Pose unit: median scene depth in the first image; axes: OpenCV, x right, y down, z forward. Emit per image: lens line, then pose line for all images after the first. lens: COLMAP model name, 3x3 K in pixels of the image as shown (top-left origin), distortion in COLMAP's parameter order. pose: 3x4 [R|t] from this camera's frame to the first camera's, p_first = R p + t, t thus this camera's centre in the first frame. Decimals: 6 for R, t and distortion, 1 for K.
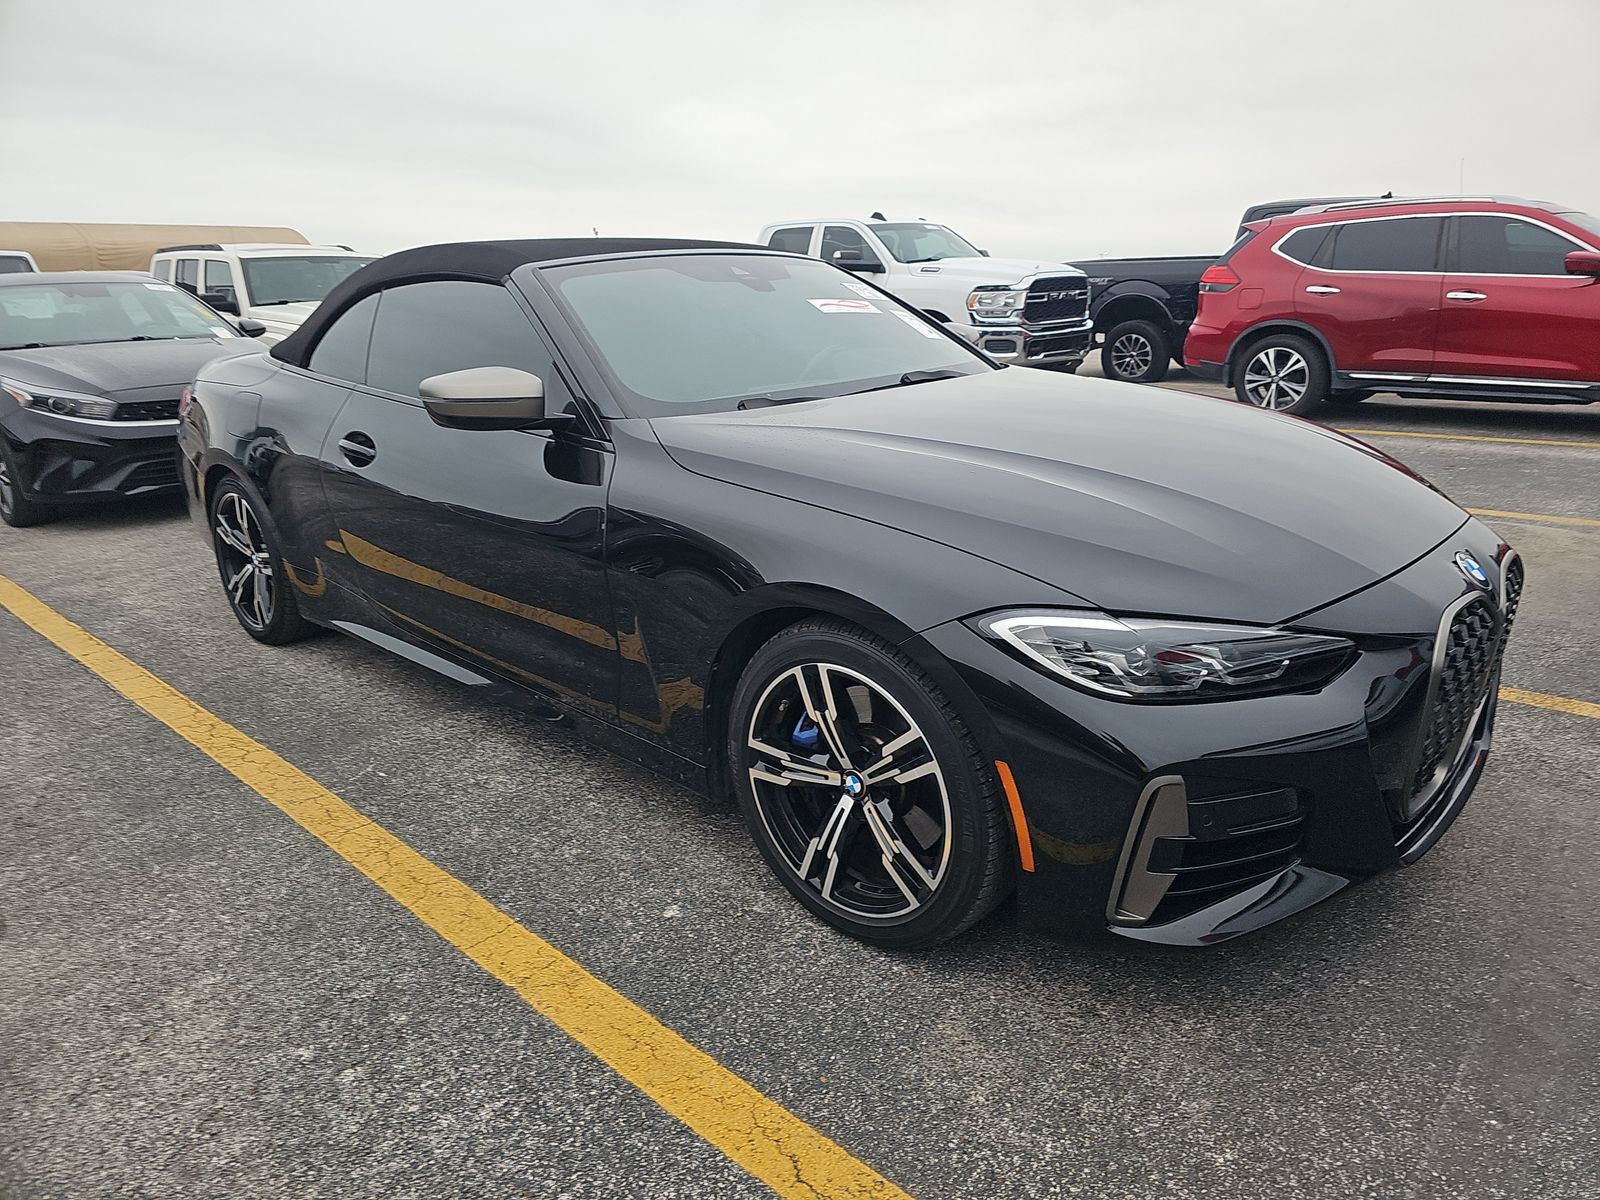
lens RADIAL K [[1098.2, 0, 848.0], [0, 1098.2, 571.7], [0, 0, 1]] dist [0.002126, -0.003061]
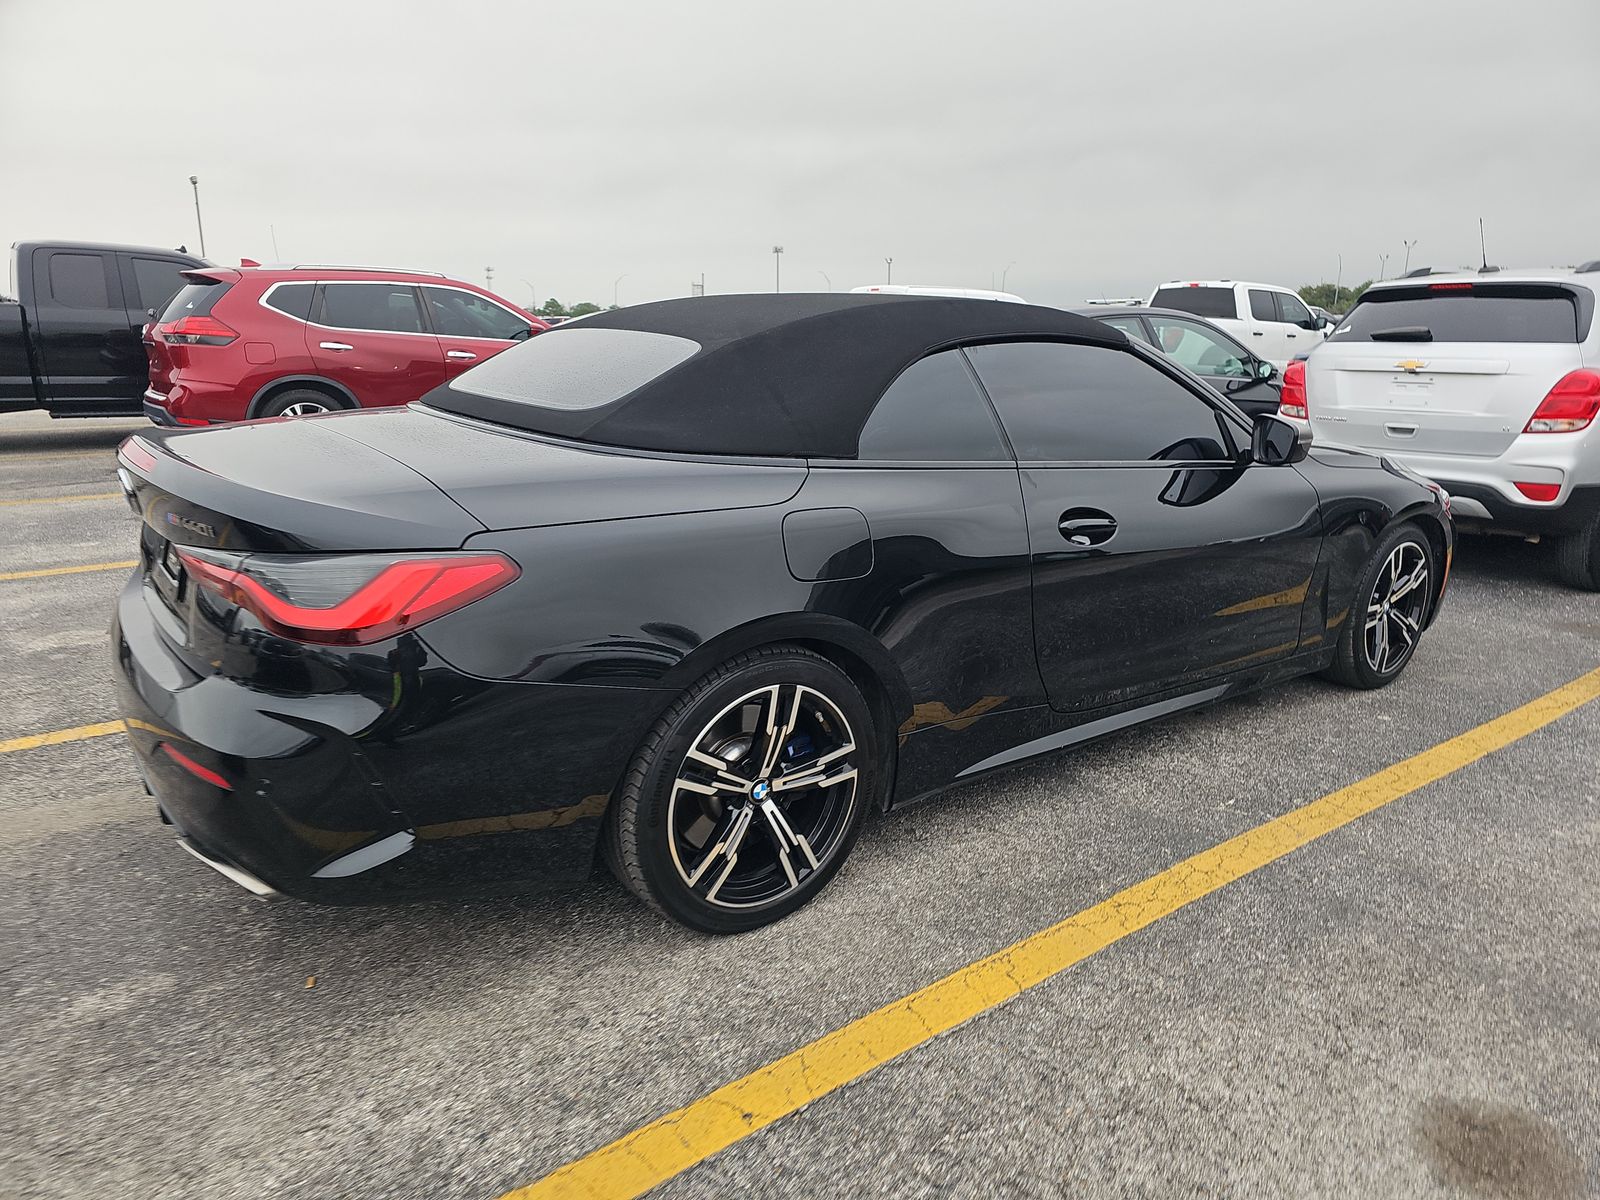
lens RADIAL K [[1087.0, 0, 802.8], [0, 1087.0, 577.4], [0, 0, 1]] dist [0.041957, -0.044890]
pose [[0.163356, -0.187046, 0.968674, -1.373967], [0.223100, 0.963432, 0.148411, -0.259219], [-0.961011, 0.191867, 0.199112, 1.055815]]
